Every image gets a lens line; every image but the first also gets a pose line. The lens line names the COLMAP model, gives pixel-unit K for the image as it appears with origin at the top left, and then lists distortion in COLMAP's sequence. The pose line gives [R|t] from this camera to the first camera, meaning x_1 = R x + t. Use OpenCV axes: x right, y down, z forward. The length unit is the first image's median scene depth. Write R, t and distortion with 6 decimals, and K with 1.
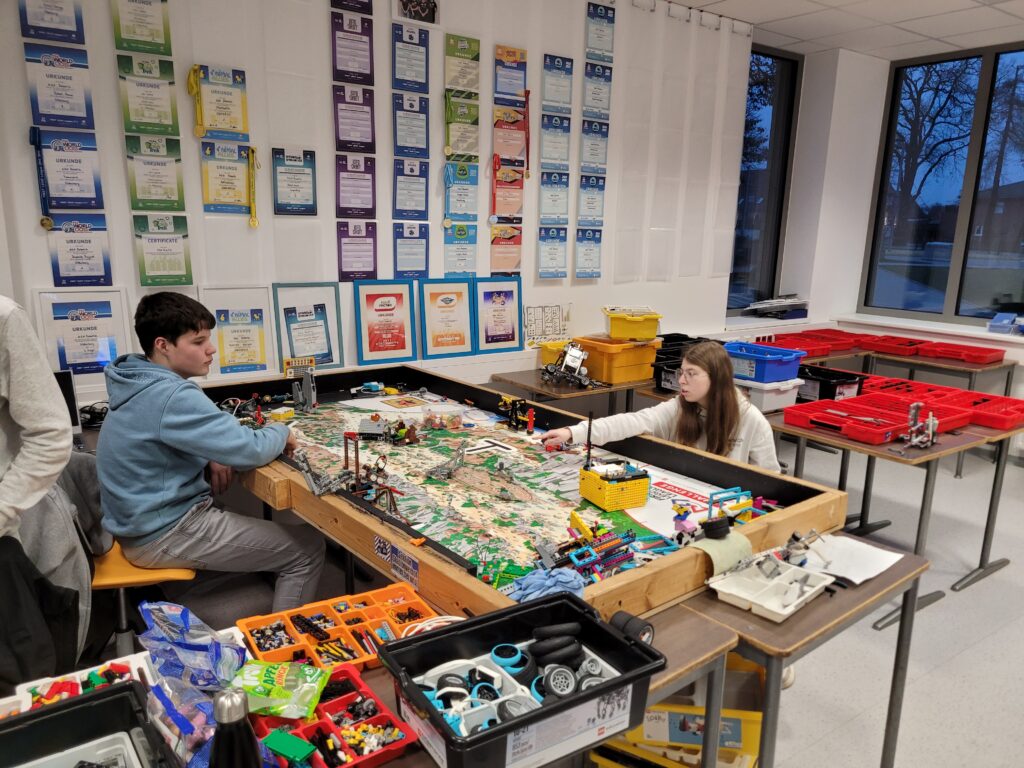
lens RADIAL K [[772.6, 0, 515.7], [0, 772.6, 401.9], [0, 0, 1]] dist [0.052643, -0.042423]
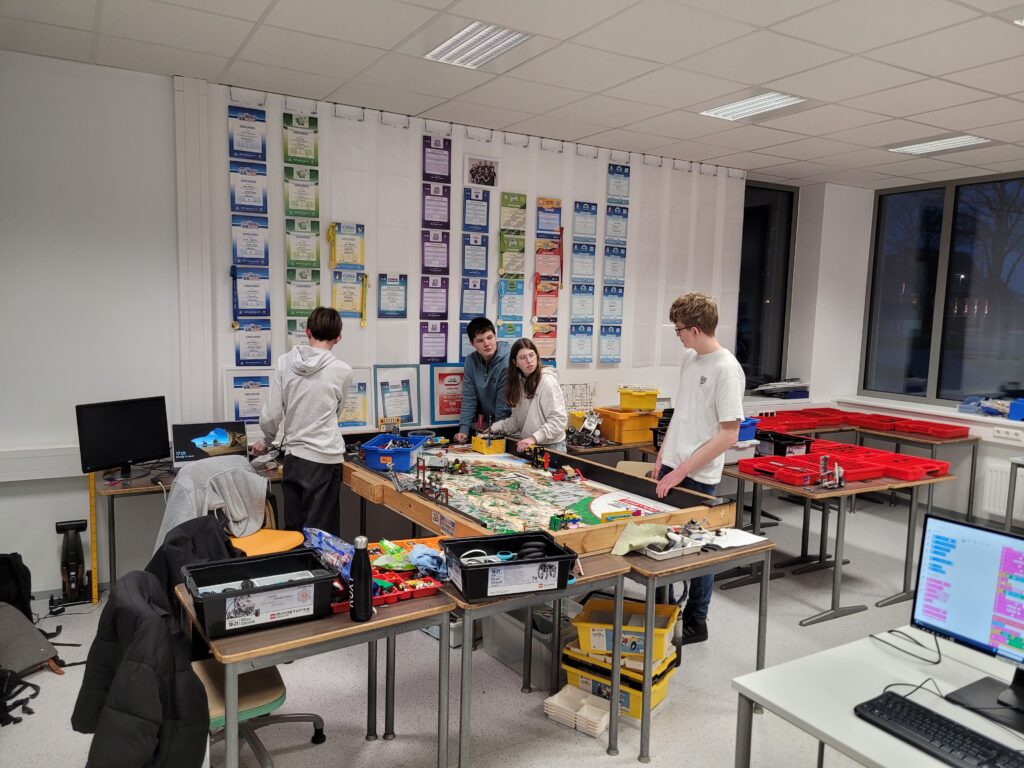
lens RADIAL K [[772.6, 0, 510.8], [0, 772.6, 381.9], [0, 0, 1]] dist [0.052643, -0.042423]
pose [[0.994020, 0.012575, -0.108470, 0.082404], [-0.026745, 0.991128, -0.130188, 0.051082], [0.105870, 0.132311, 0.985538, -0.333948]]
